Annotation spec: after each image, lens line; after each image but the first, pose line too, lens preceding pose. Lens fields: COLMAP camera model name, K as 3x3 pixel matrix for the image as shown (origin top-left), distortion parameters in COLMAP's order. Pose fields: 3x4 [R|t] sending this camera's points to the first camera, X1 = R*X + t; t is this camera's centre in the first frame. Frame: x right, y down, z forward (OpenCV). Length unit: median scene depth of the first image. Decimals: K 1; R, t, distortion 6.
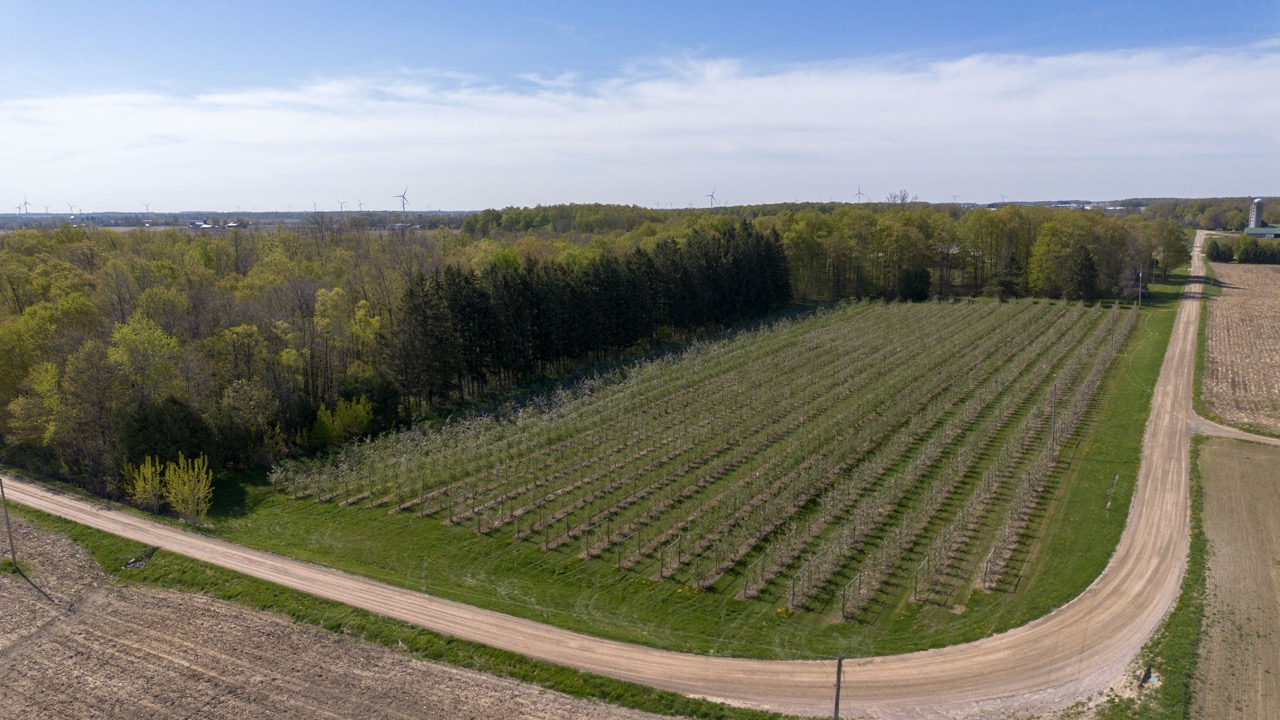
lens RADIAL K [[902.3, 0, 637.8], [0, 902.3, 364.8], [0, 0, 1]] dist [0.067464, -0.065007]
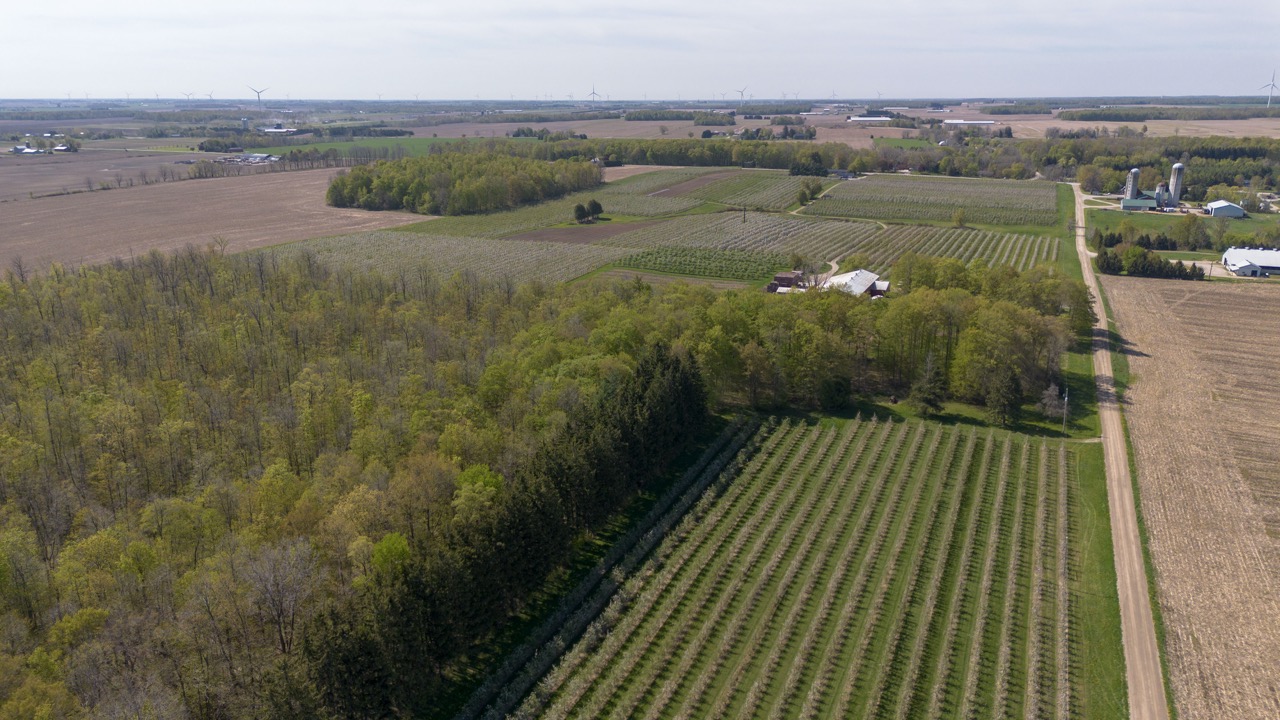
lens RADIAL K [[902.3, 0, 637.8], [0, 902.3, 364.8], [0, 0, 1]] dist [0.067464, -0.065007]
pose [[0.991726, -0.029286, 0.124990, -0.043475], [0.014490, 0.992946, 0.117682, -0.733157], [-0.127555, -0.114897, 0.985154, 0.341826]]
